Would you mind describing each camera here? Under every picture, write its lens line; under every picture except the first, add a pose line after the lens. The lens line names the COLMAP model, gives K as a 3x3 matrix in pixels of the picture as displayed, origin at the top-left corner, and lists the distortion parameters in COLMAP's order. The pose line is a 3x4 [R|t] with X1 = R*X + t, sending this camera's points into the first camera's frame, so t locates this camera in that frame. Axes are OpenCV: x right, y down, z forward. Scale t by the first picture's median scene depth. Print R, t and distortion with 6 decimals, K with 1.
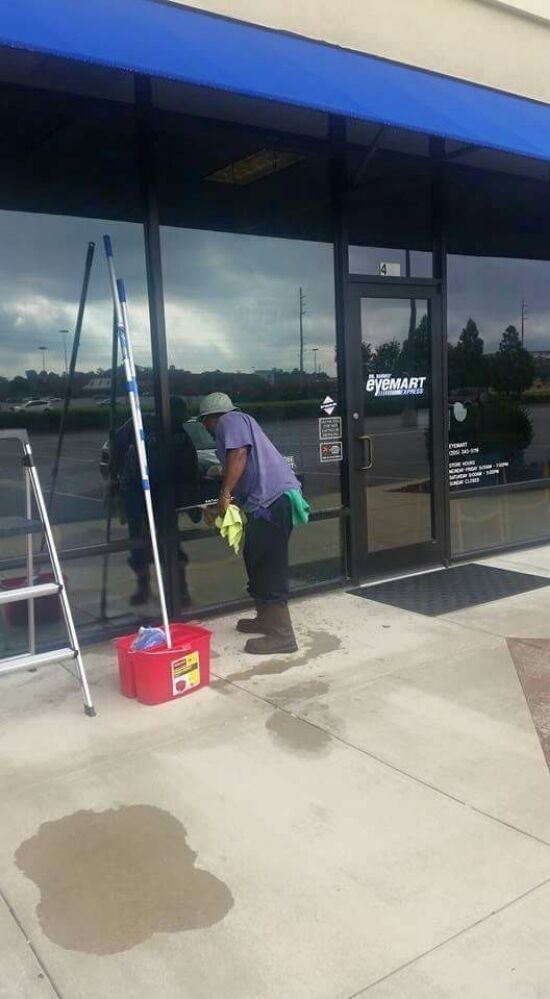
lens RADIAL K [[796.6, 0, 275.9], [0, 796.6, 482.2], [0, 0, 1]] dist [0.151006, -0.302934]
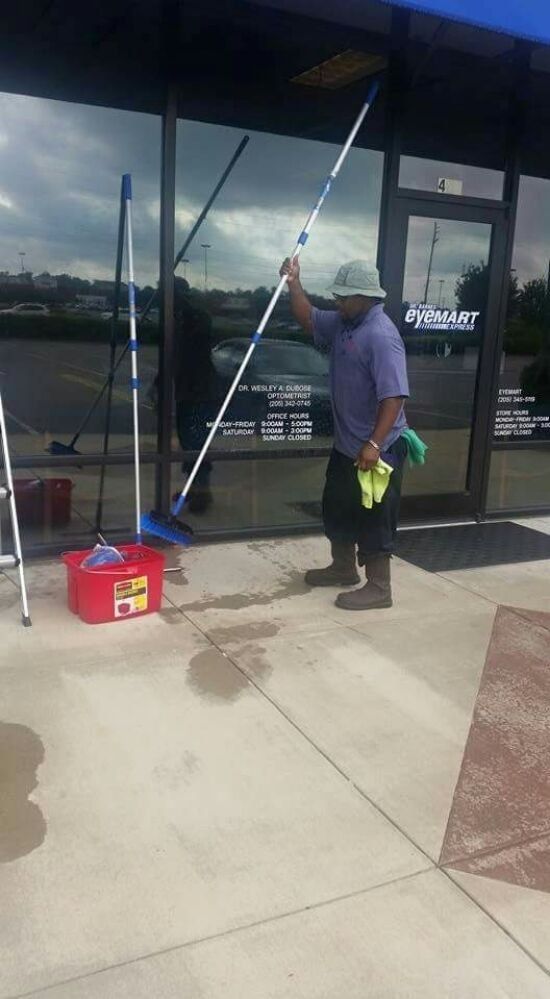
lens RADIAL K [[796.6, 0, 275.9], [0, 796.6, 482.2], [0, 0, 1]] dist [0.151006, -0.302934]
pose [[0.983519, 0.114479, -0.139946, 0.136874], [-0.101758, 0.990270, 0.094924, -0.005408], [0.149451, -0.079119, 0.985599, 0.068401]]
